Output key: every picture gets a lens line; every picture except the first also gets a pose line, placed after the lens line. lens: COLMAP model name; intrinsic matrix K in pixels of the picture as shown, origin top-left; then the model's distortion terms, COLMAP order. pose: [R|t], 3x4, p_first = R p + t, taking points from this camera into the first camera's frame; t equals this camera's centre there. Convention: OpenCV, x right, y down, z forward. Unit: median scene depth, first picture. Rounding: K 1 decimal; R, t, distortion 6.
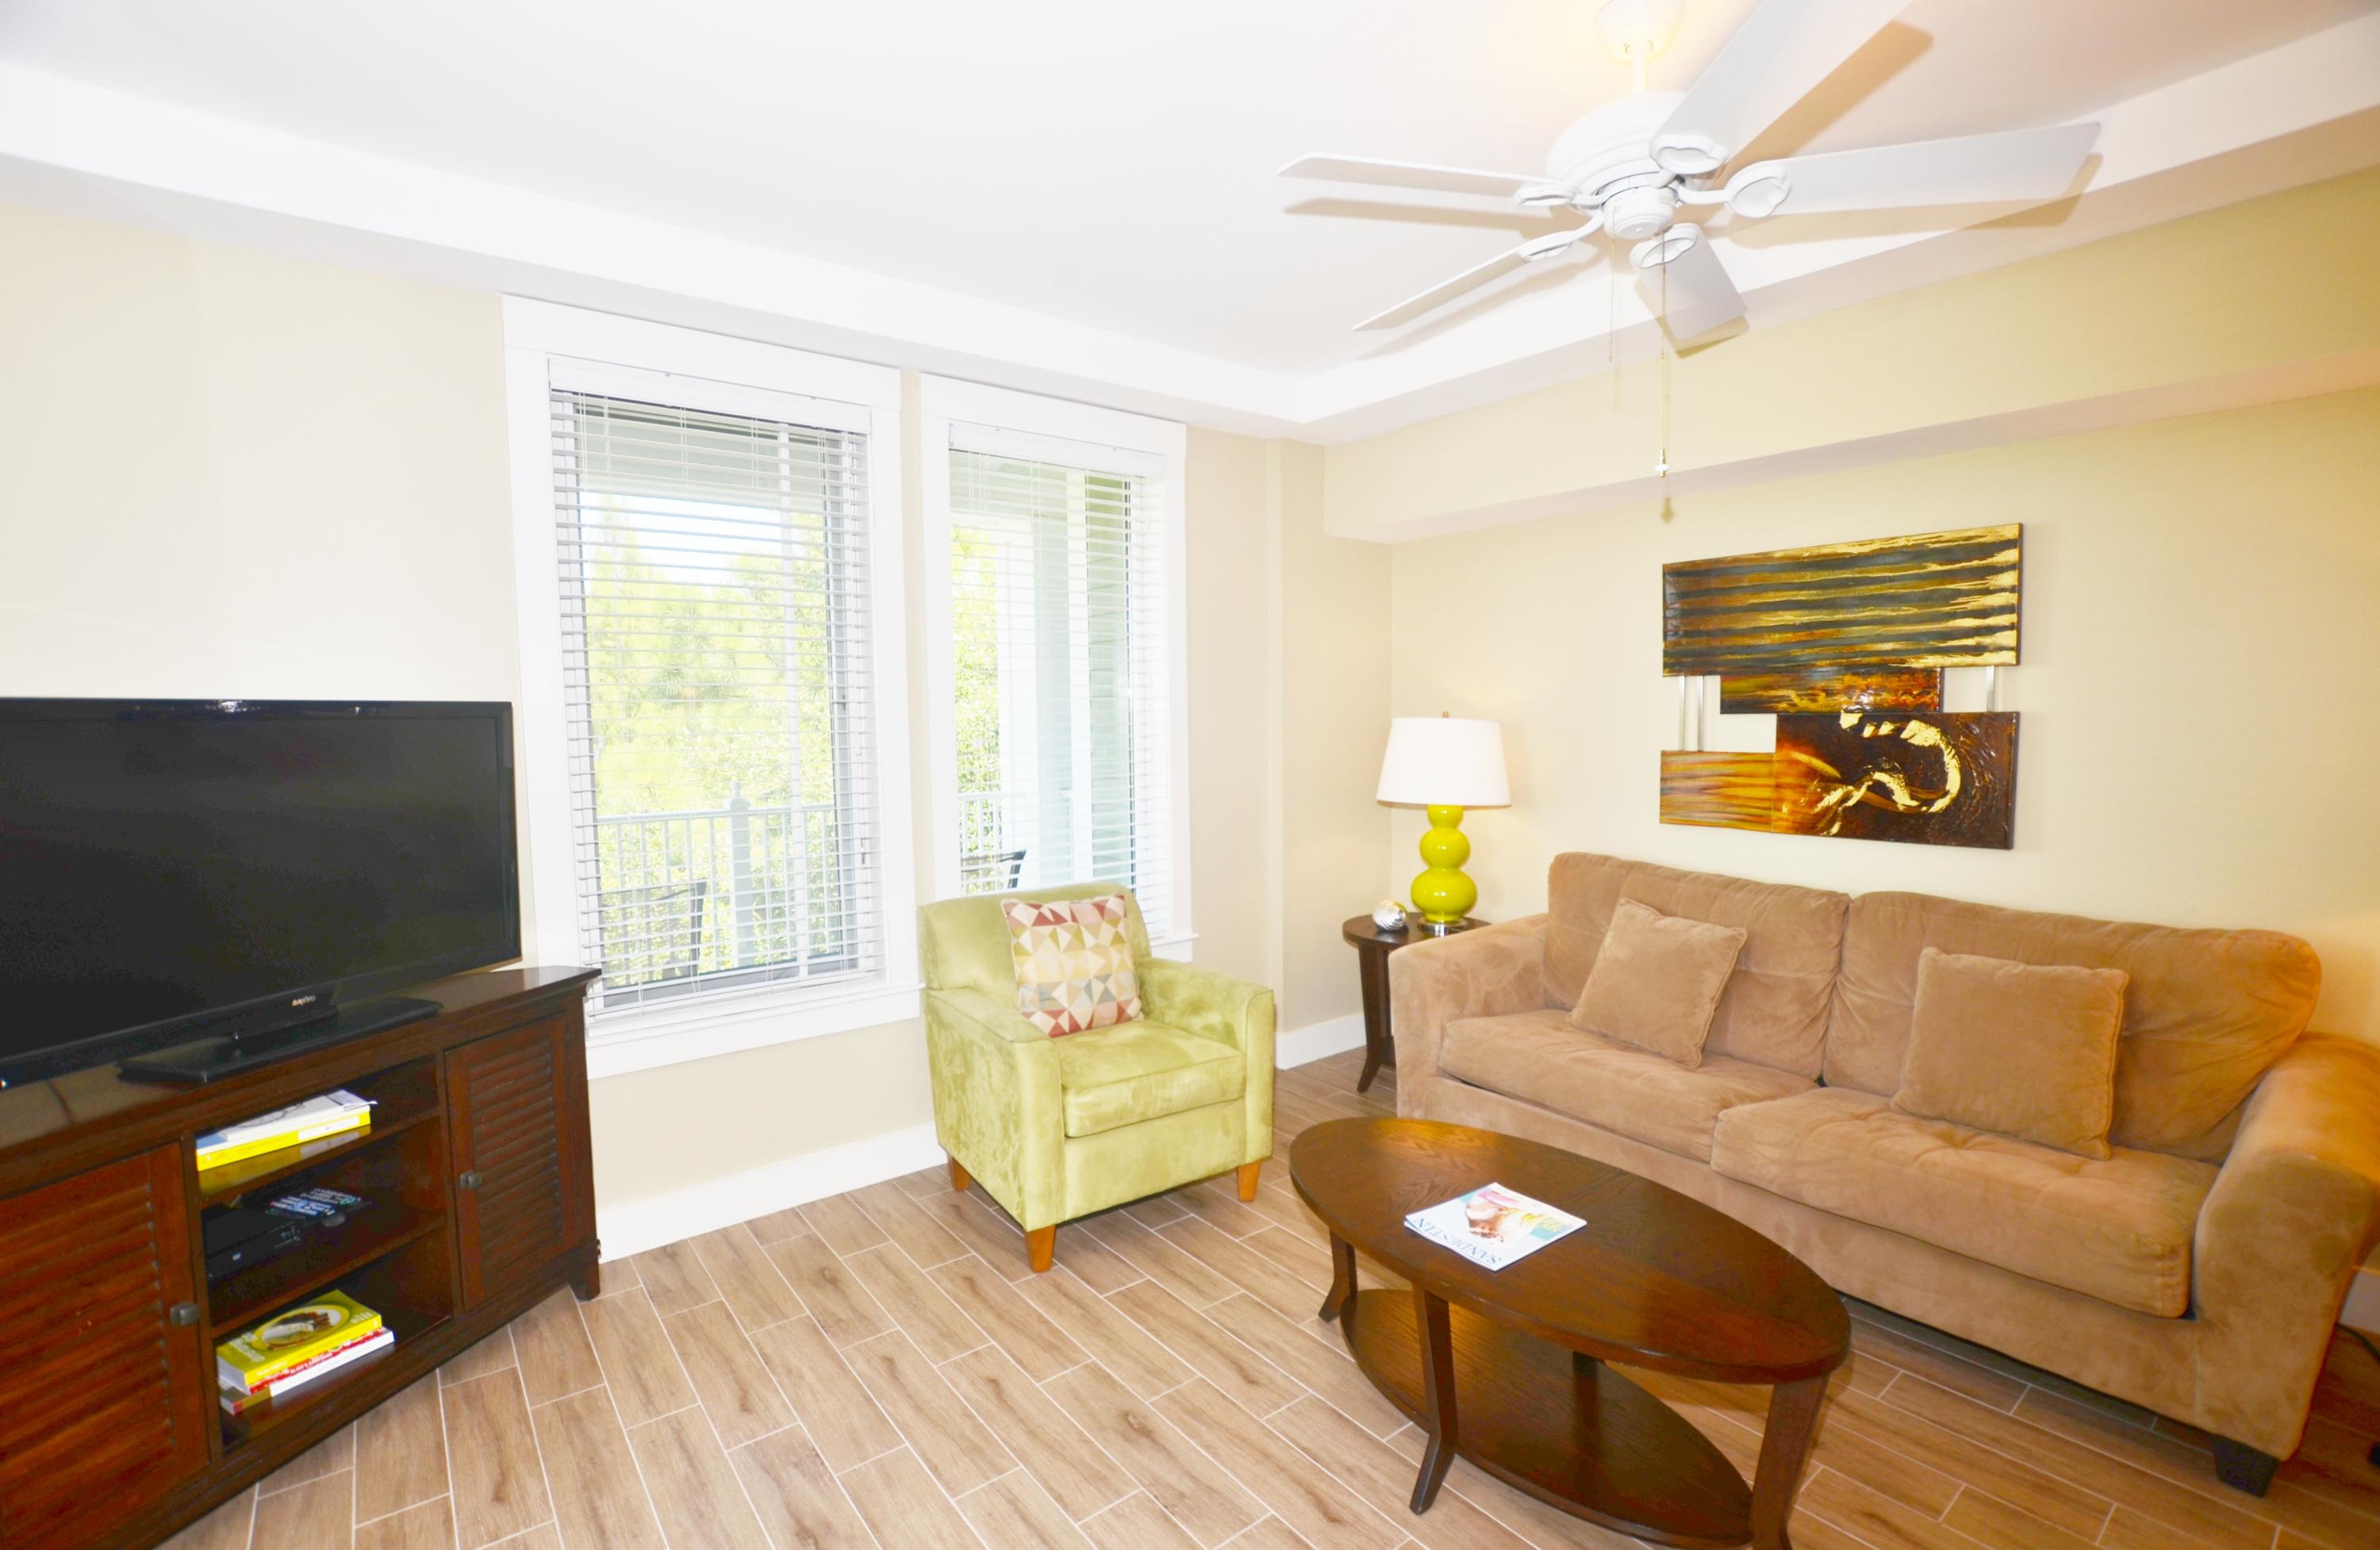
lens RADIAL K [[1071.4, 0, 1188.9], [0, 1071.4, 793.2], [0, 0, 1]] dist [-0.024354, -0.000041]
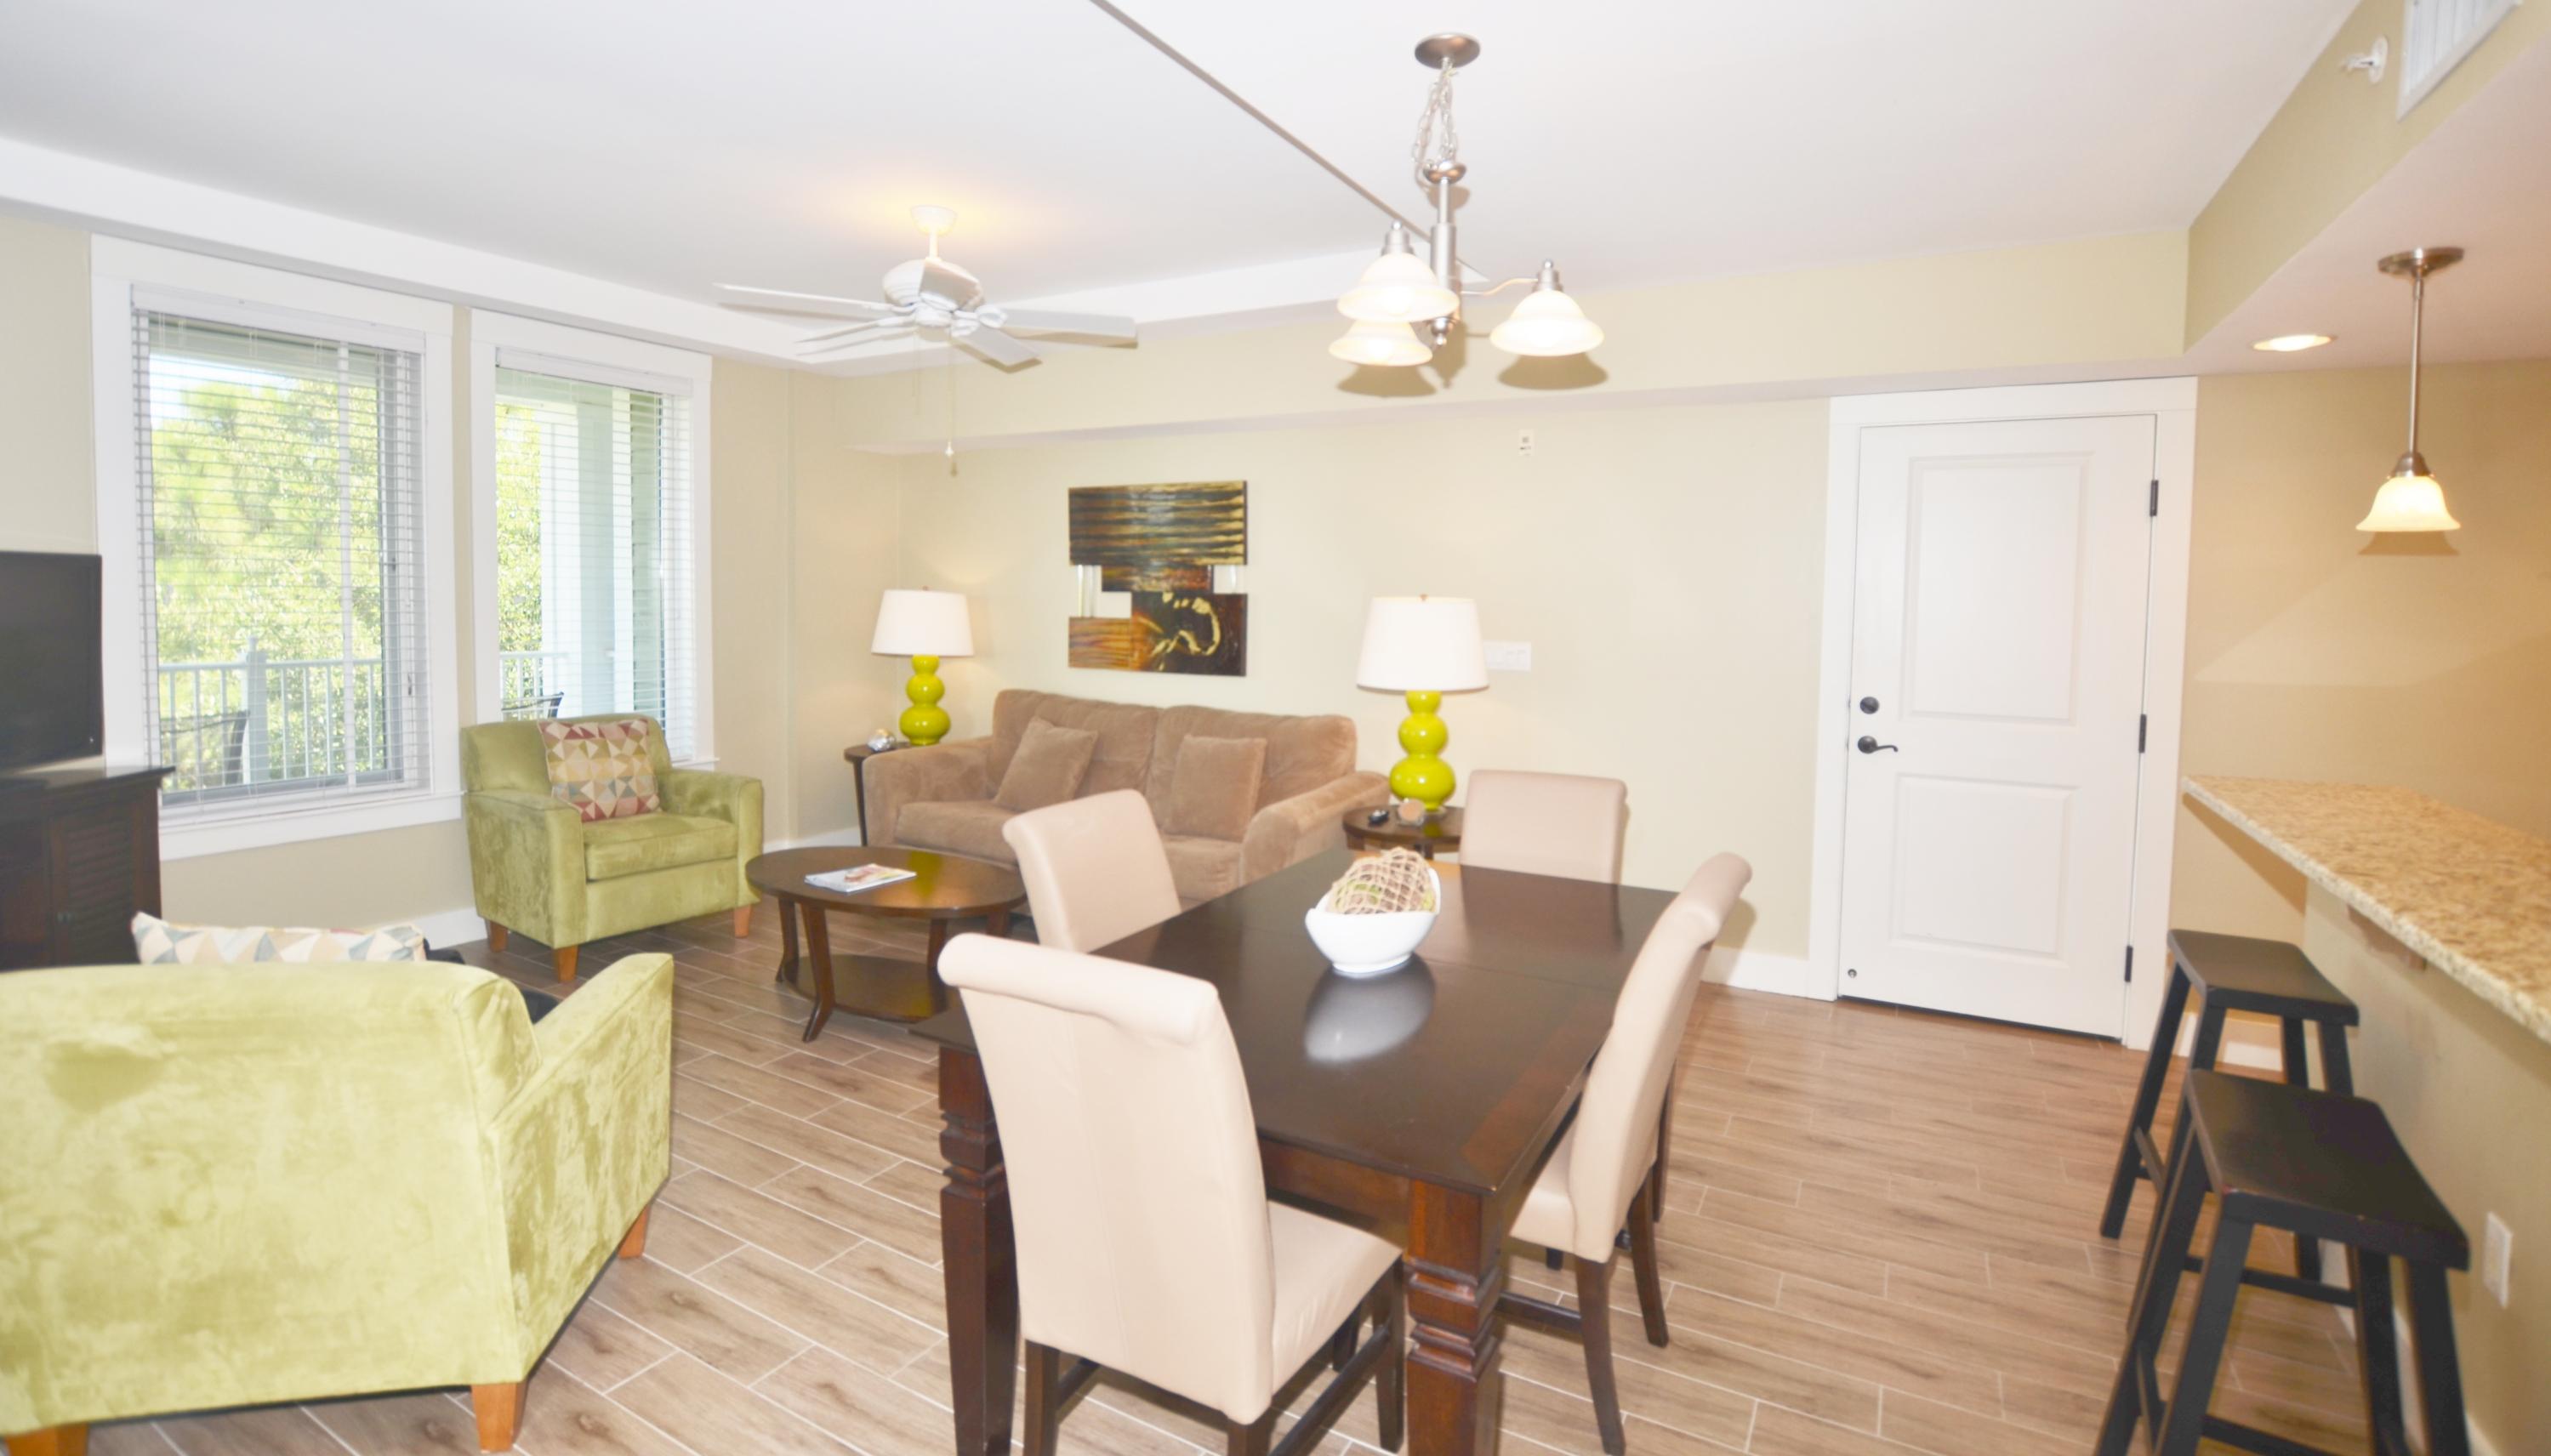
lens RADIAL K [[1161.5, 0, 1274.6], [0, 1161.5, 651.1], [0, 0, 1]] dist [-0.016516, -0.000600]
pose [[0.926519, 0.007342, 0.376177, 0.126264], [0.003307, 0.999612, -0.027656, 0.057885], [-0.376234, 0.026868, 0.926135, -0.635373]]
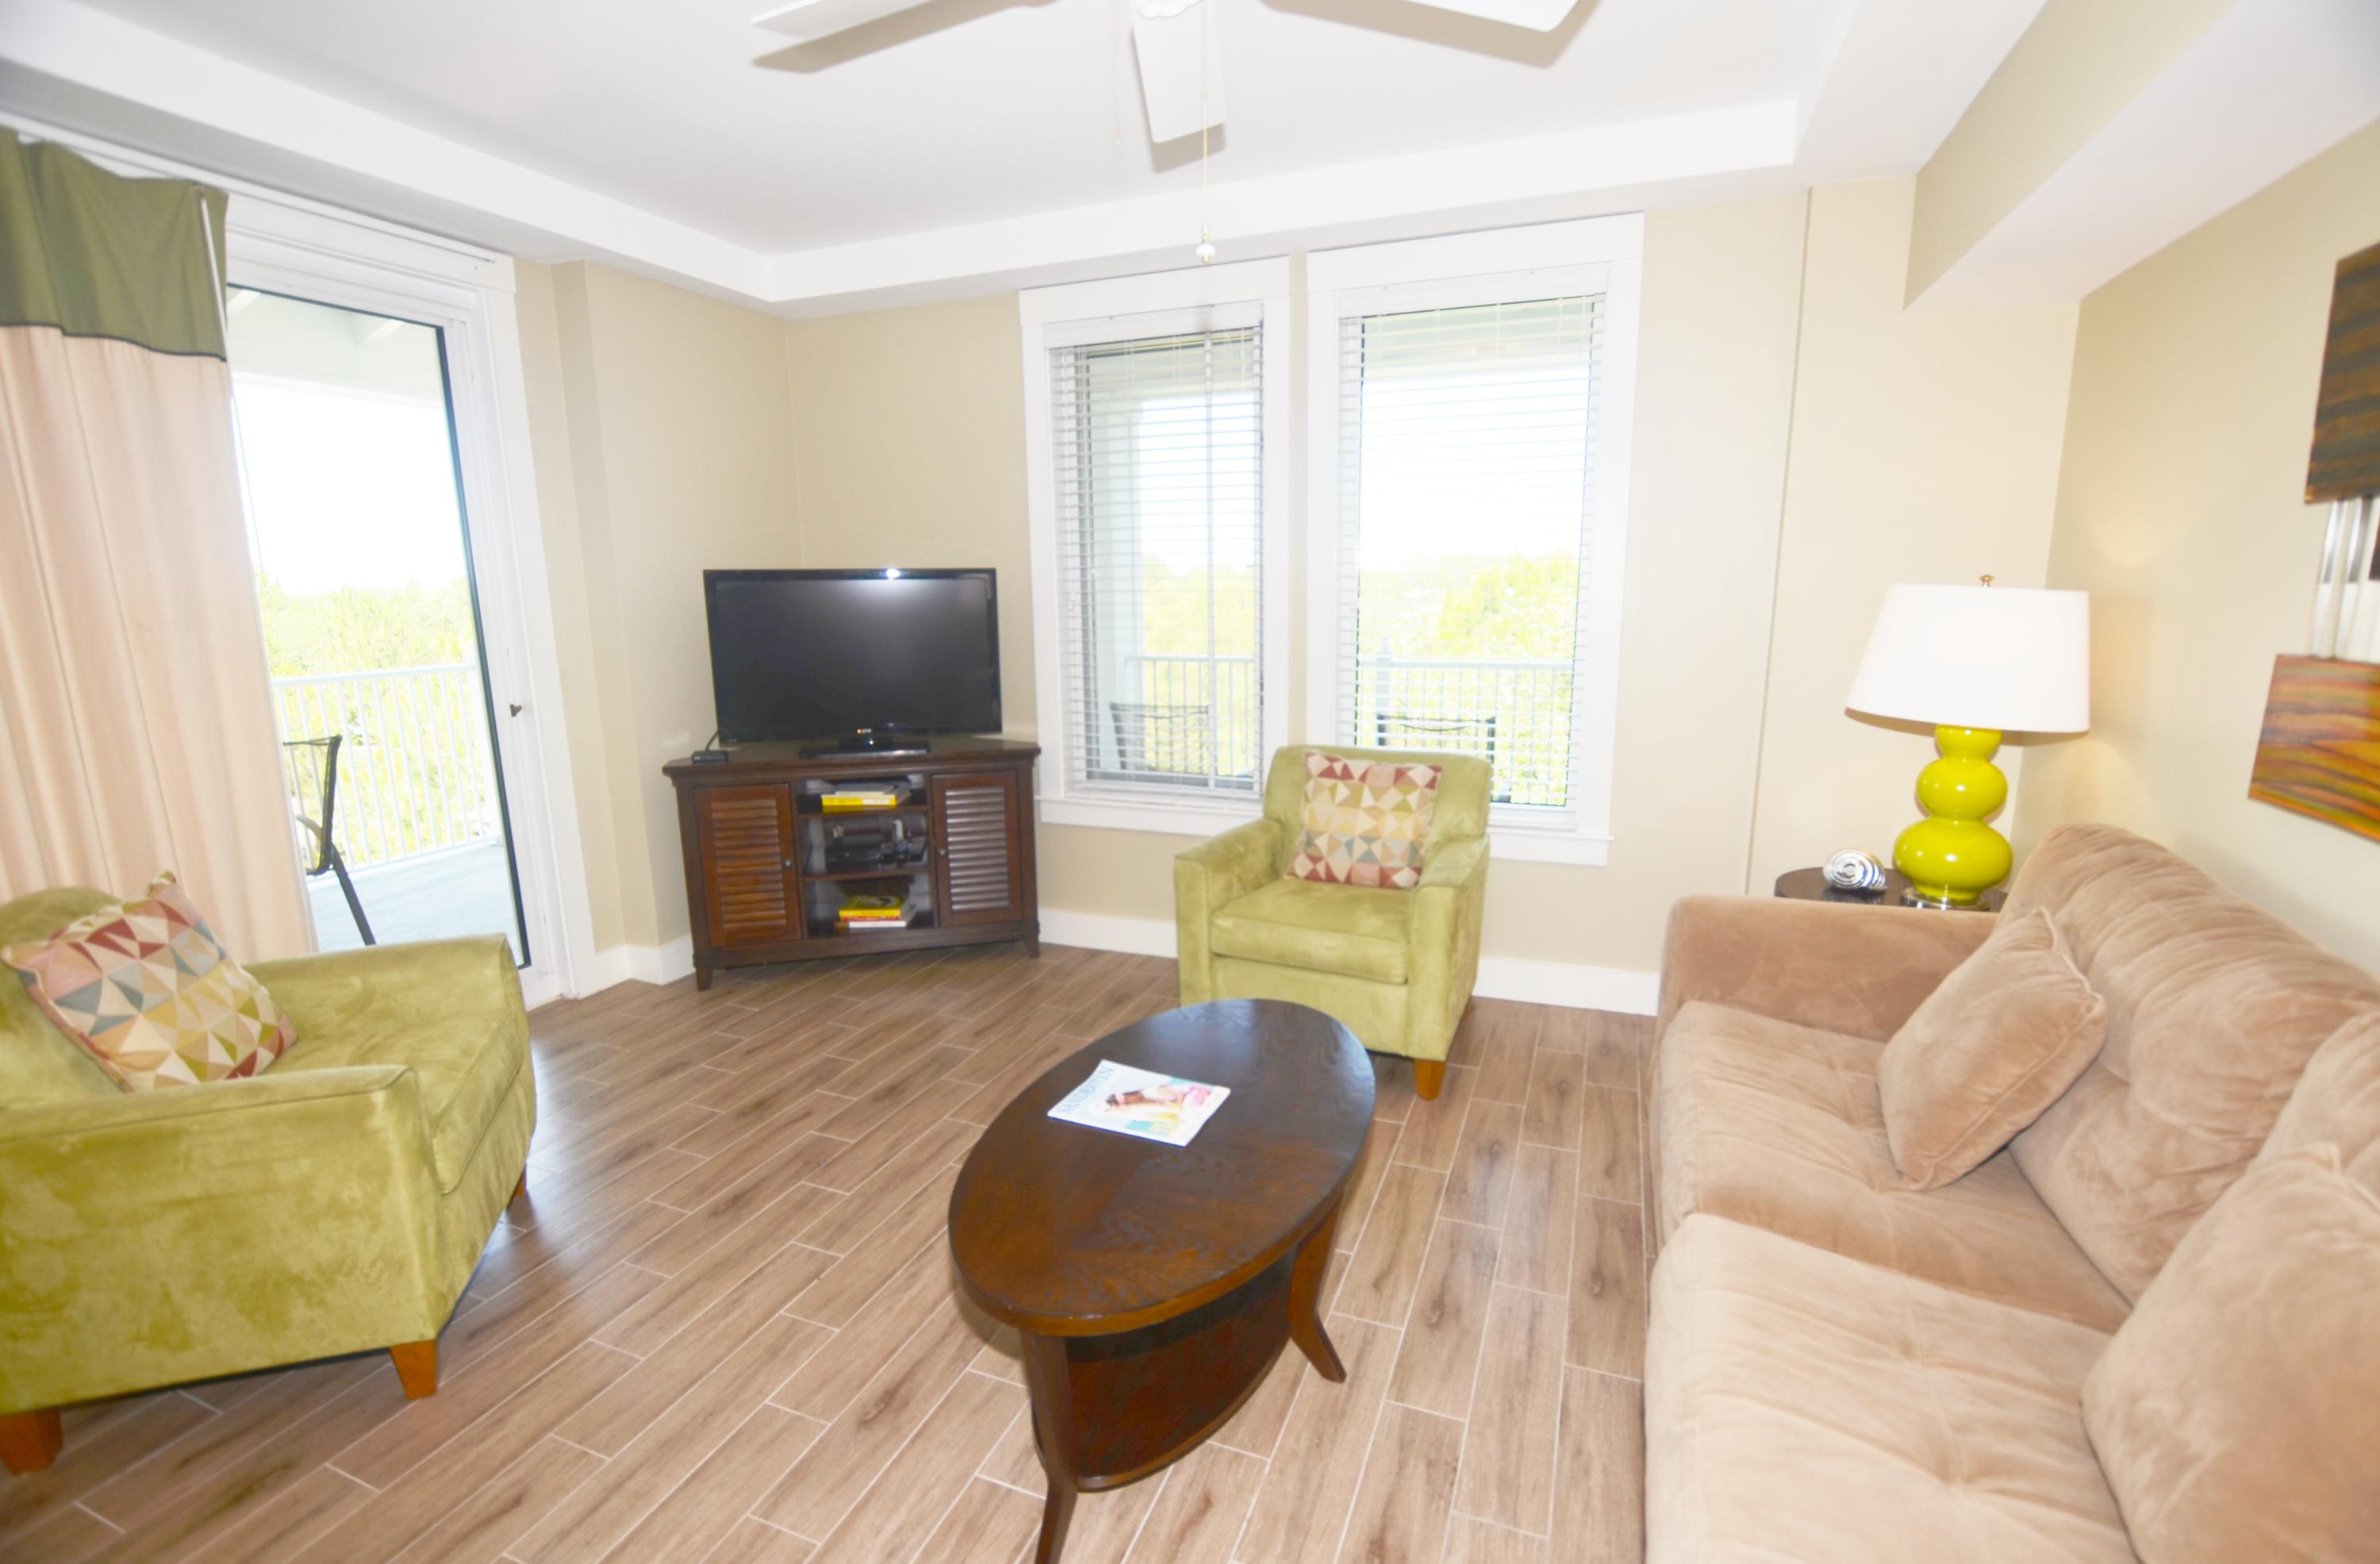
lens RADIAL K [[1075.1, 0, 1187.6], [0, 1075.1, 767.2], [0, 0, 1]] dist [-0.001189, -0.000226]
pose [[0.494662, 0.155659, -0.855032, 0.706552], [-0.064707, 0.987695, 0.142375, -0.029778], [0.866673, -0.015101, 0.498647, 0.347658]]
